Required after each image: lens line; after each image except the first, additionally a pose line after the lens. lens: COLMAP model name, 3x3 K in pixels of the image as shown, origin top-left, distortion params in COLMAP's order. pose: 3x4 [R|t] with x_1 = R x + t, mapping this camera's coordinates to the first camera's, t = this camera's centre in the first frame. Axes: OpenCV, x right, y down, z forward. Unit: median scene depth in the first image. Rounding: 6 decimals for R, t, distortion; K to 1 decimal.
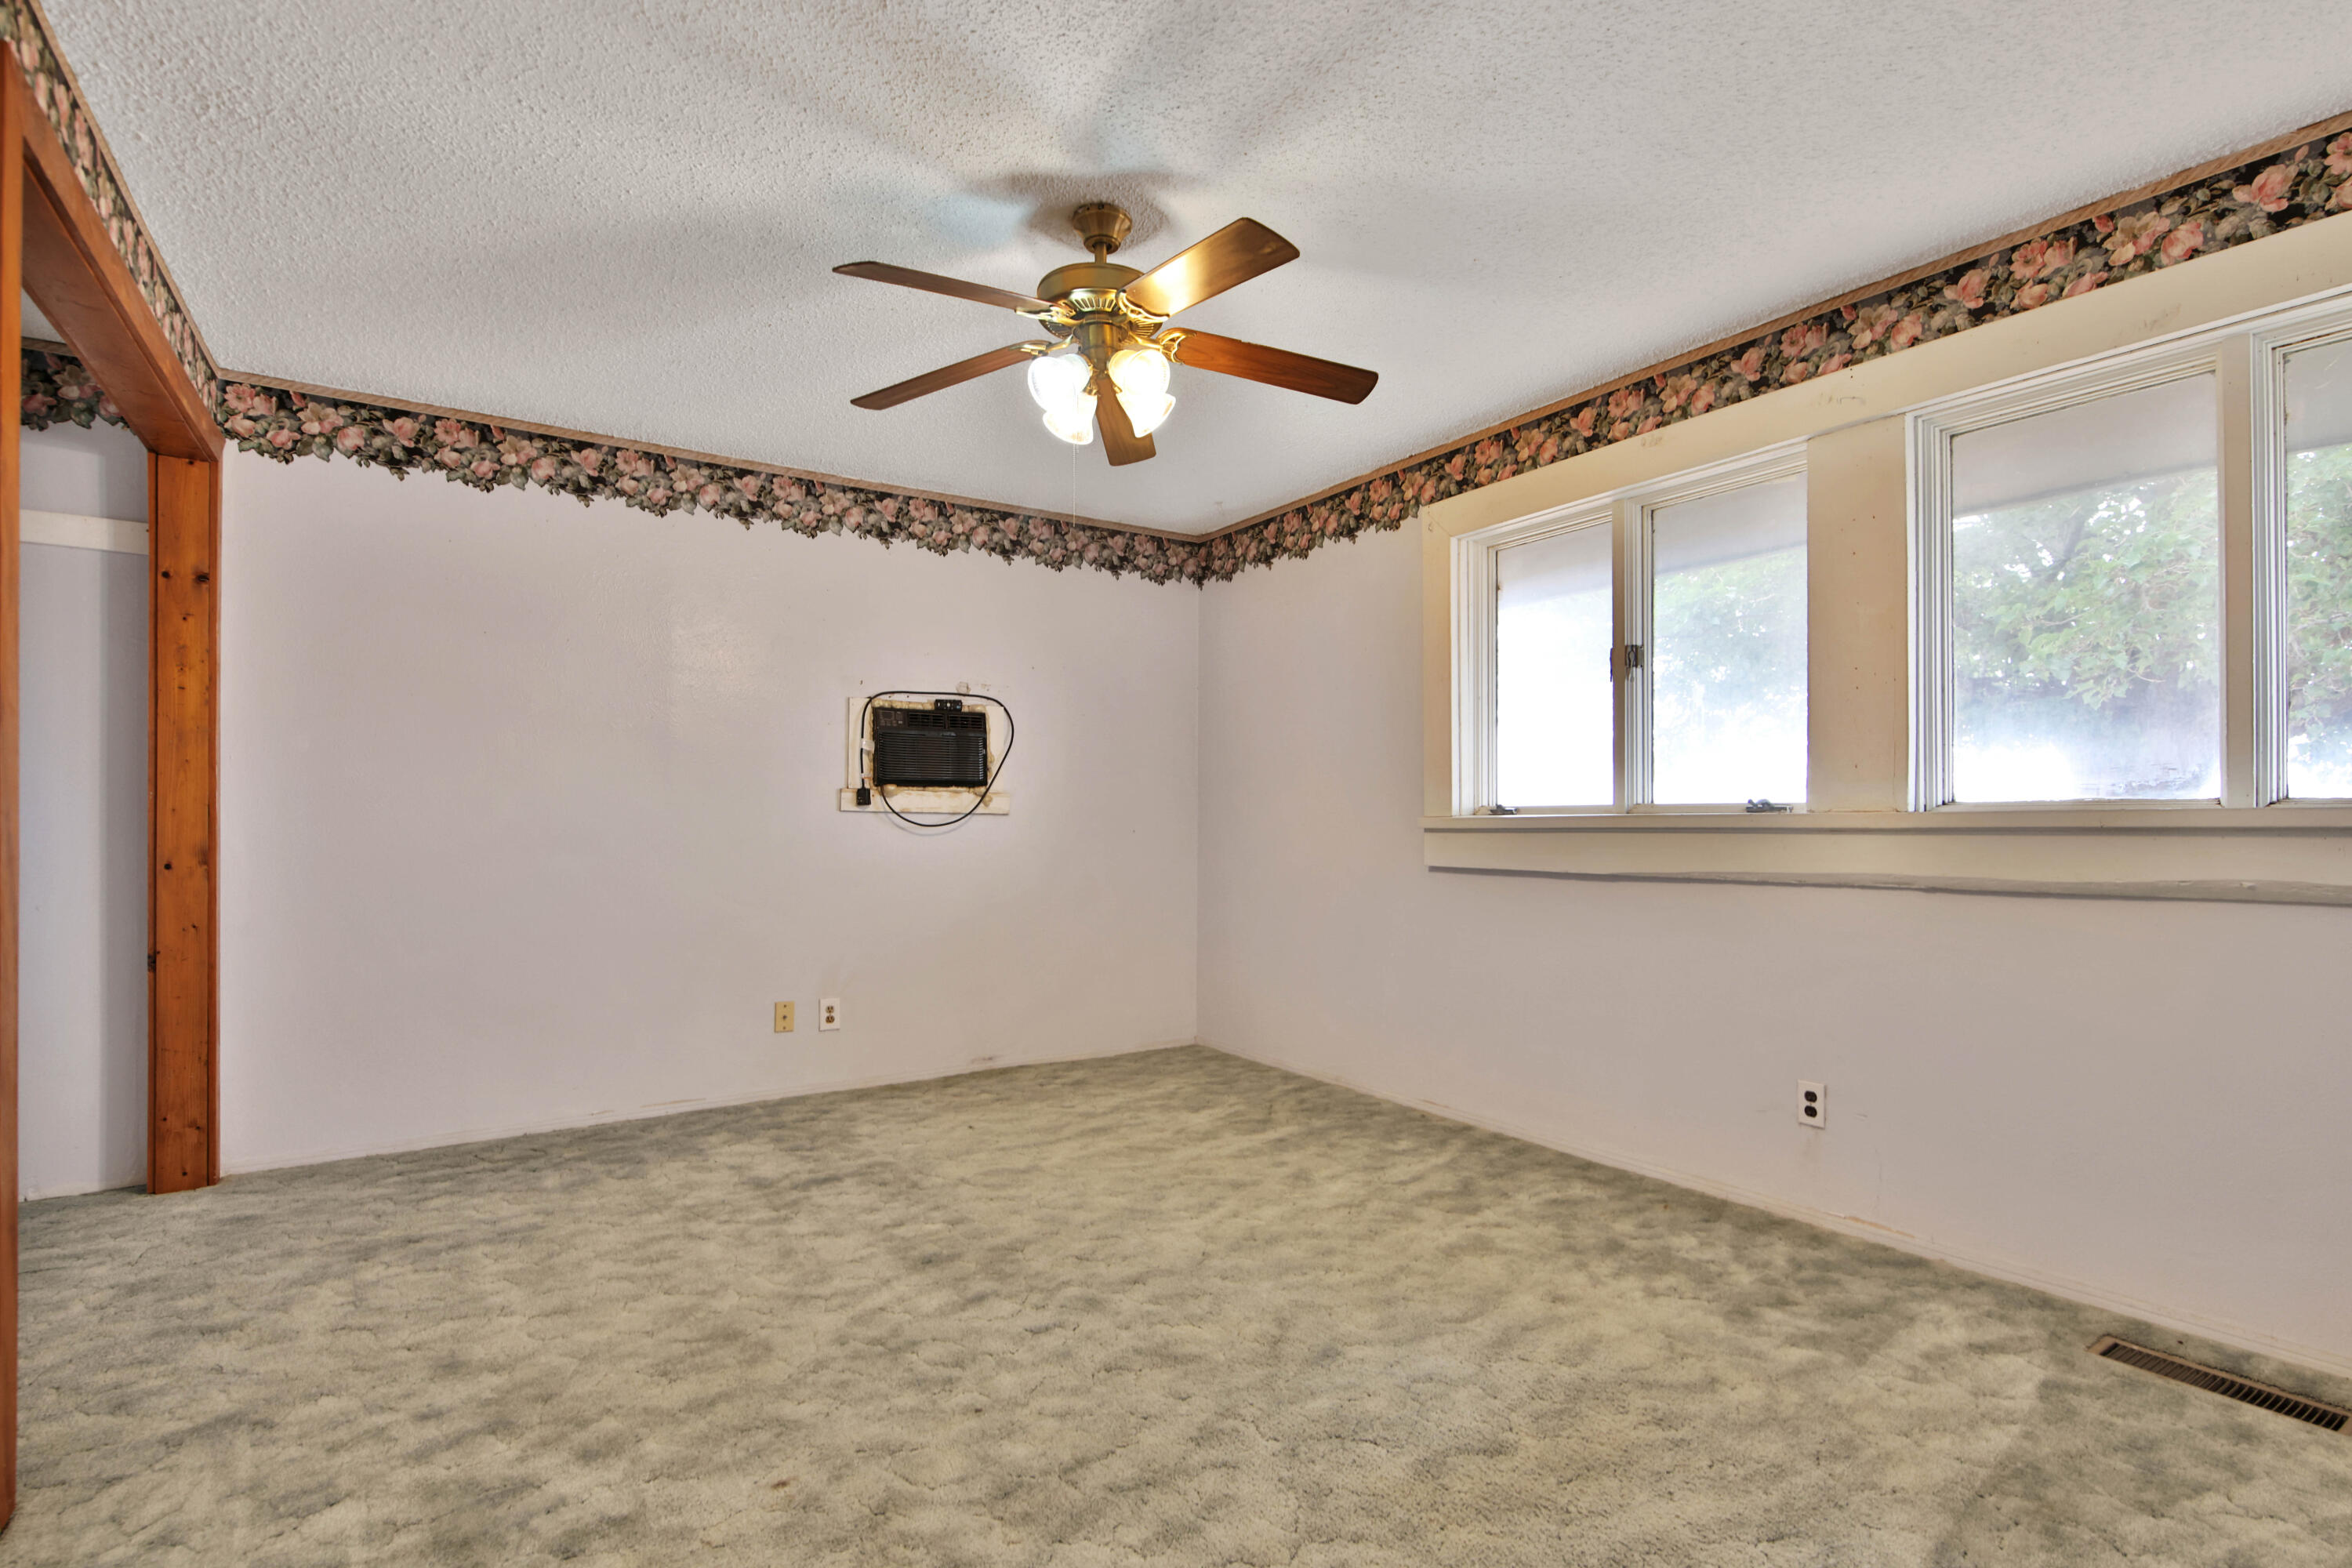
lens RADIAL K [[1126.2, 0, 1176.5], [0, 1126.2, 829.2], [0, 0, 1]] dist [0.021356, -0.011517]
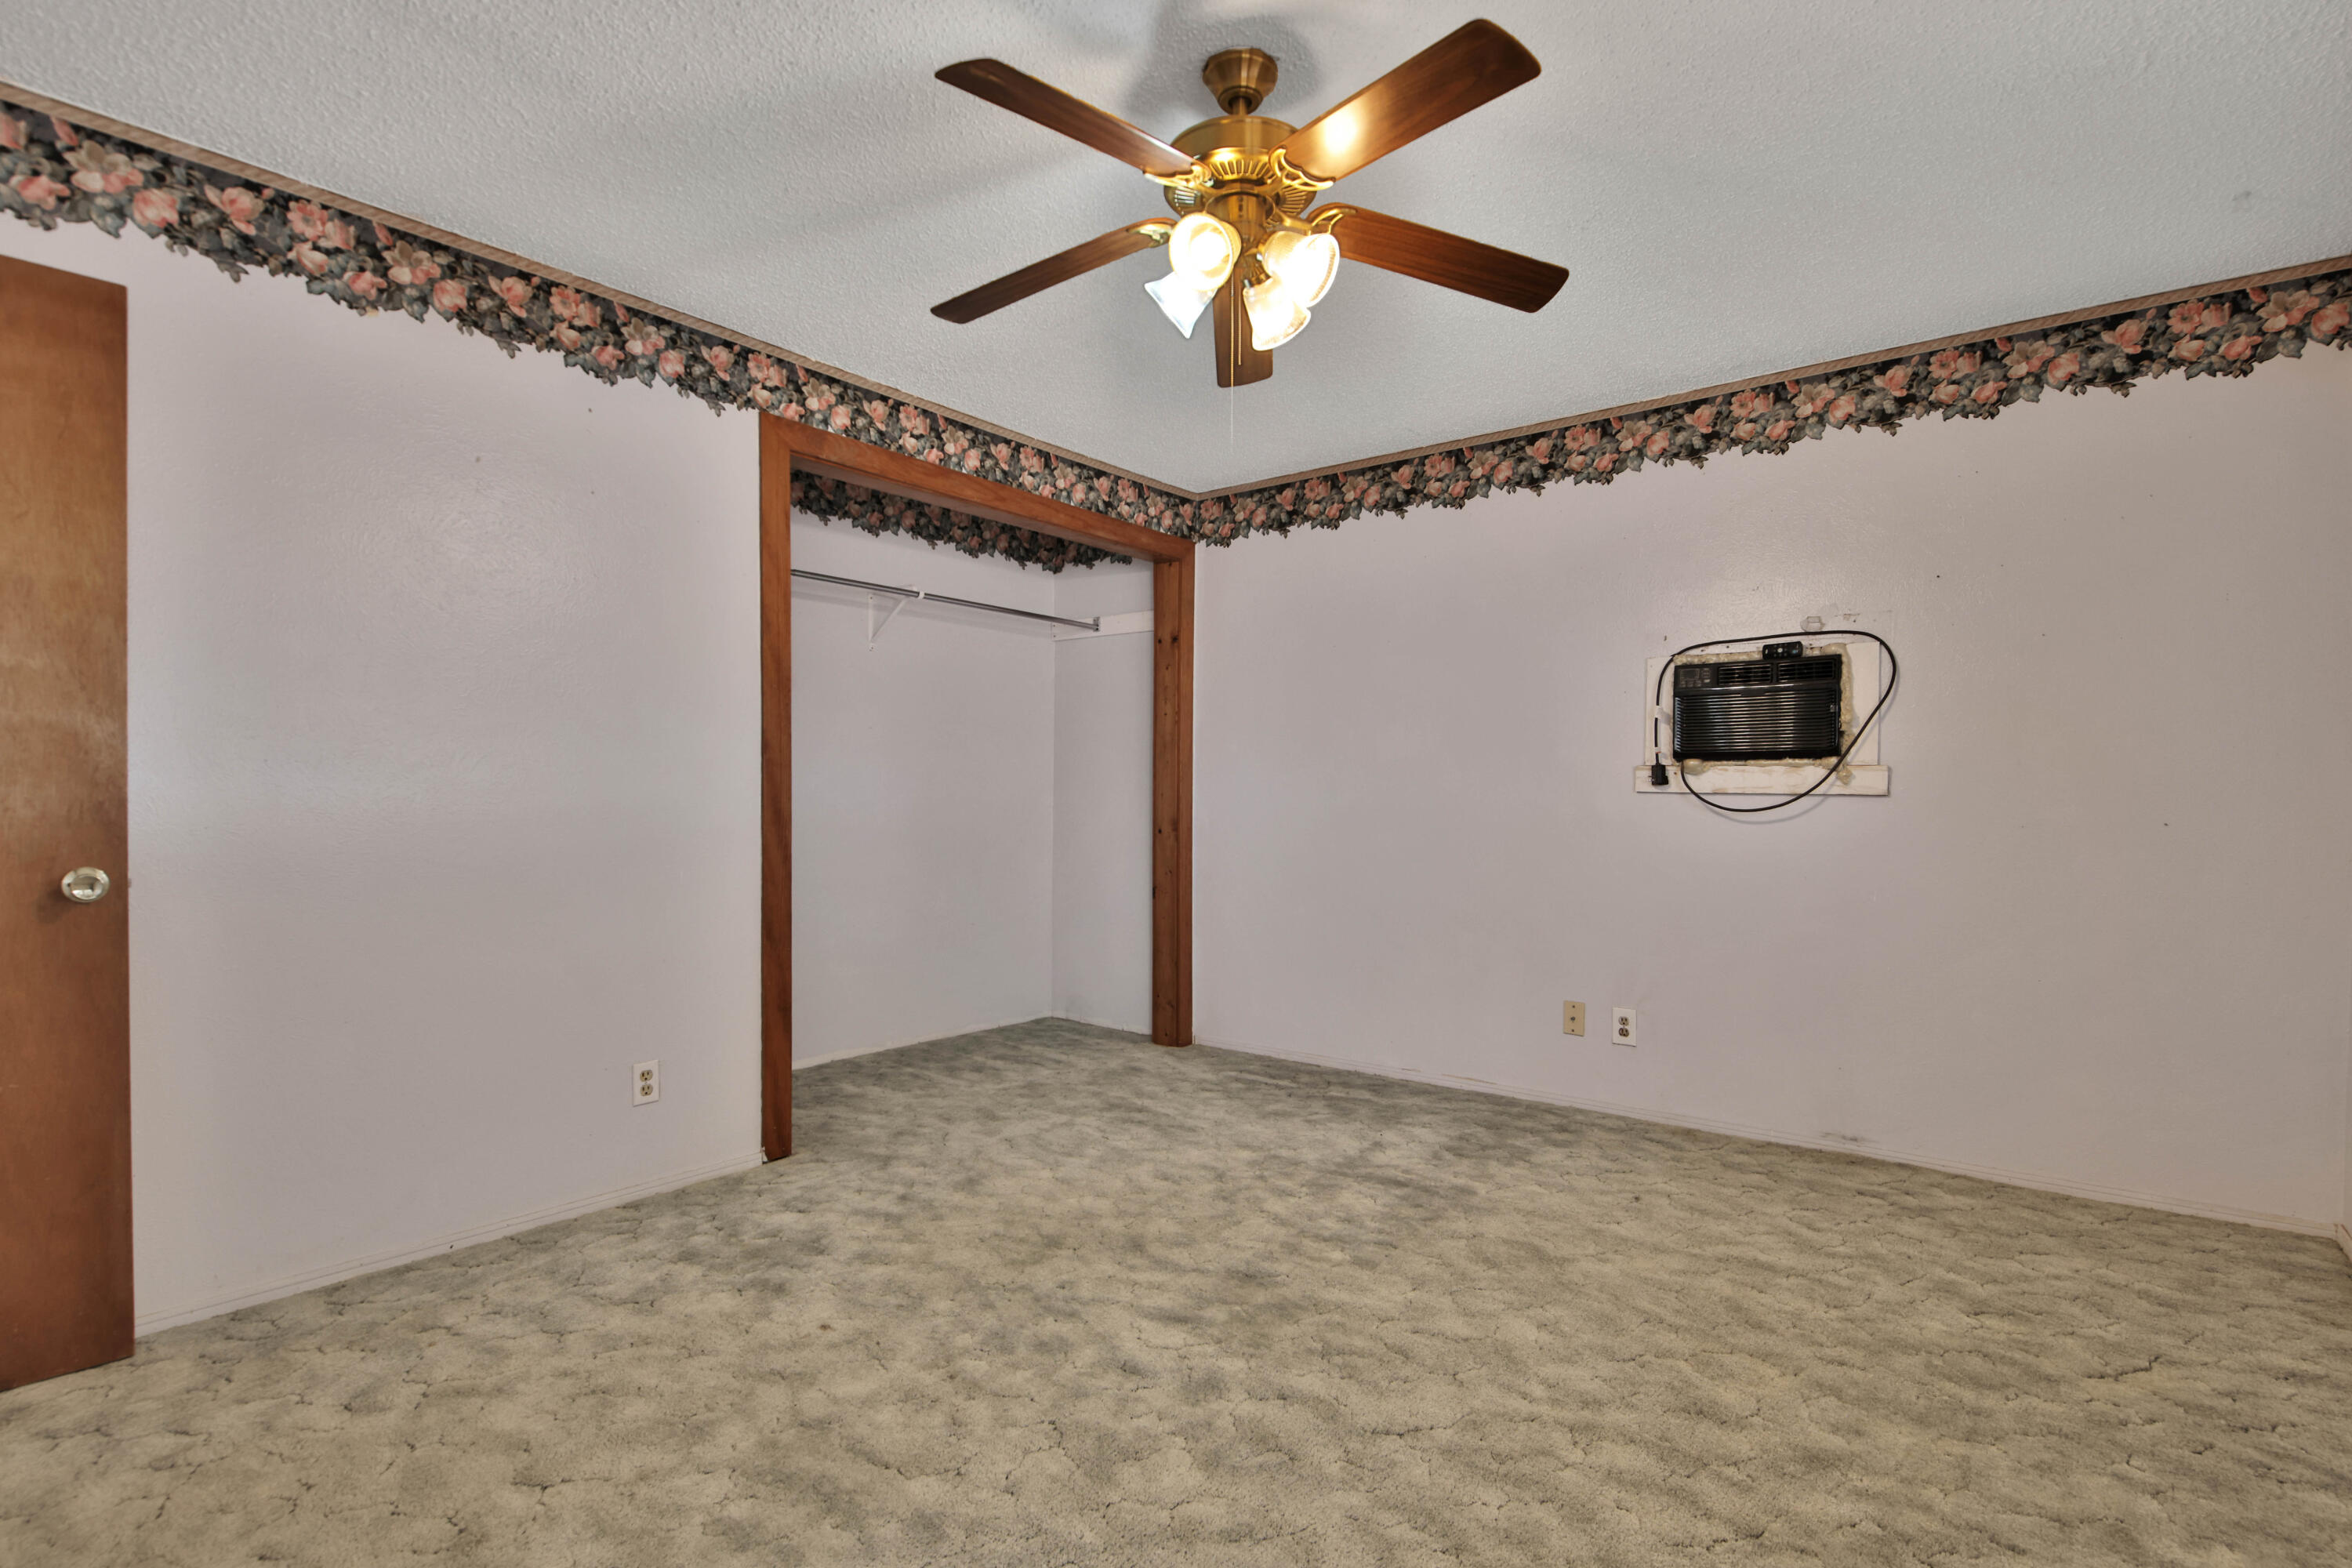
lens RADIAL K [[1108.0, 0, 1176.5], [0, 1108.0, 805.6], [0, 0, 1]] dist [0.002069, -0.009583]
pose [[0.315110, 0.007101, -0.949029, 0.512345], [-0.009279, 0.999947, 0.004401, -0.008403], [0.949010, 0.007420, 0.315159, 0.529271]]
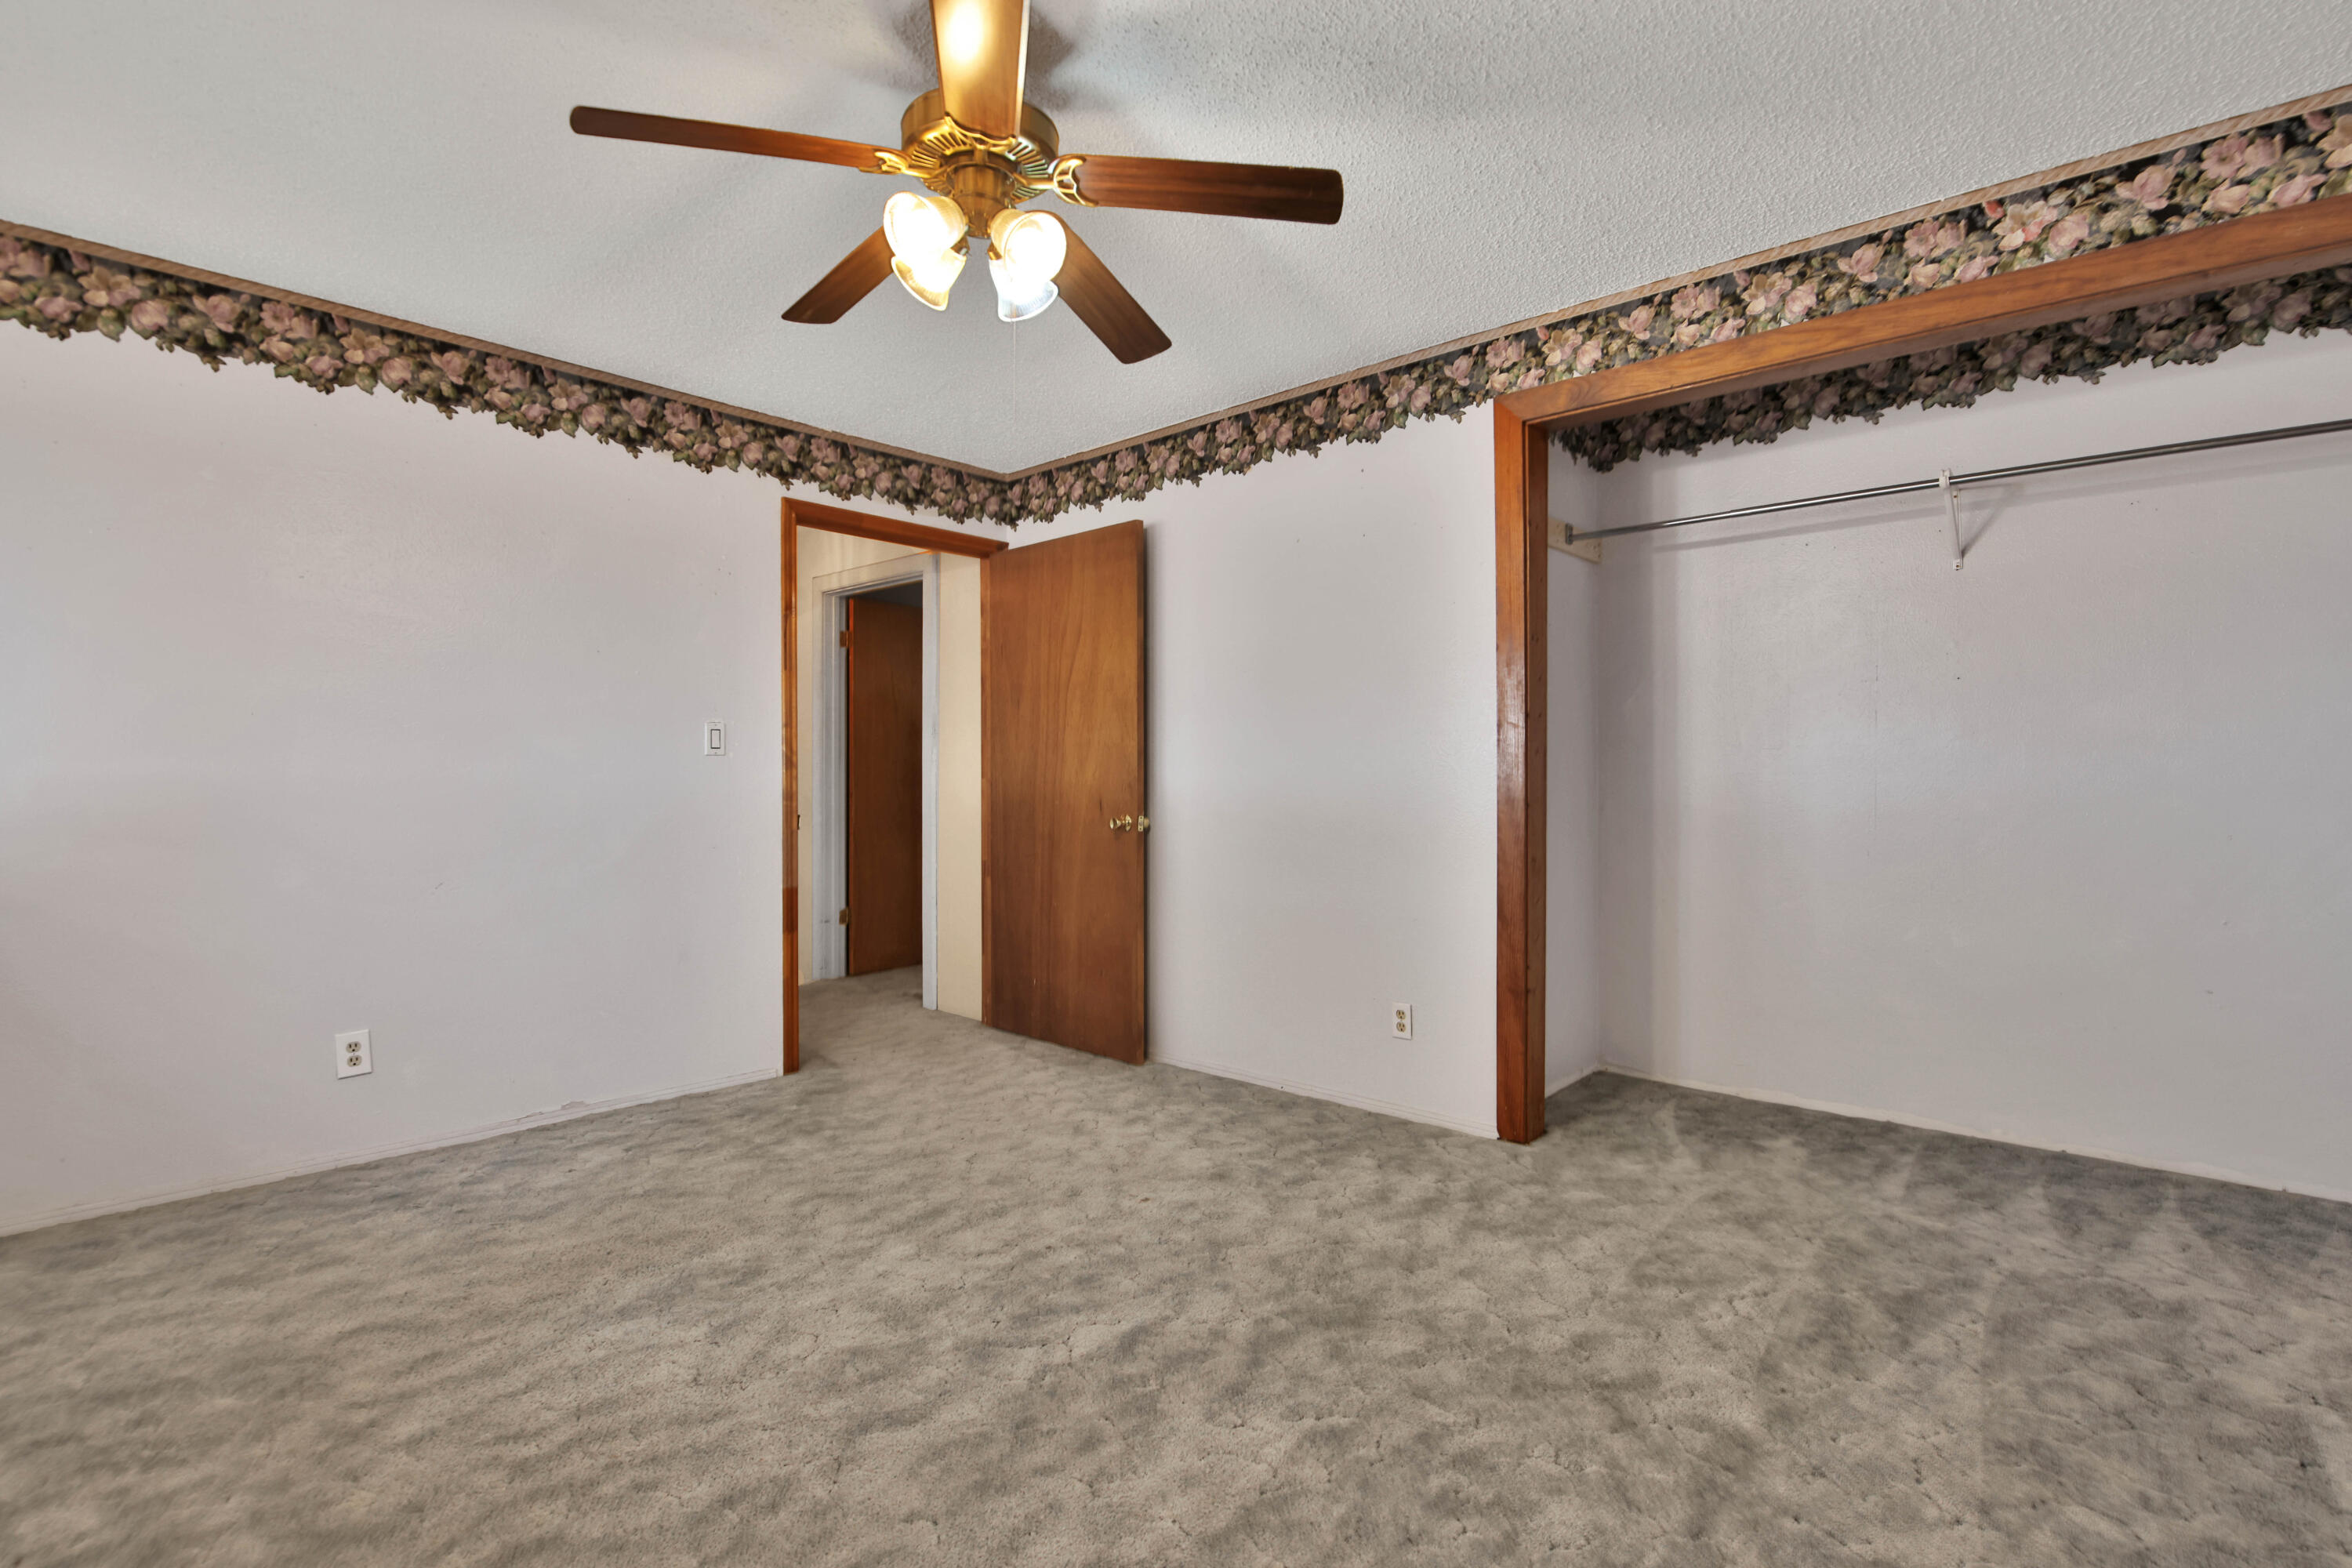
lens RADIAL K [[1096.6, 0, 1204.5], [0, 1096.6, 776.5], [0, 0, 1]] dist [-0.000591, -0.014106]
pose [[-0.962695, 0.000753, -0.270589, -0.007057], [0.000412, 0.999999, 0.001319, -0.009332], [0.270590, 0.001158, -0.962694, 1.352276]]
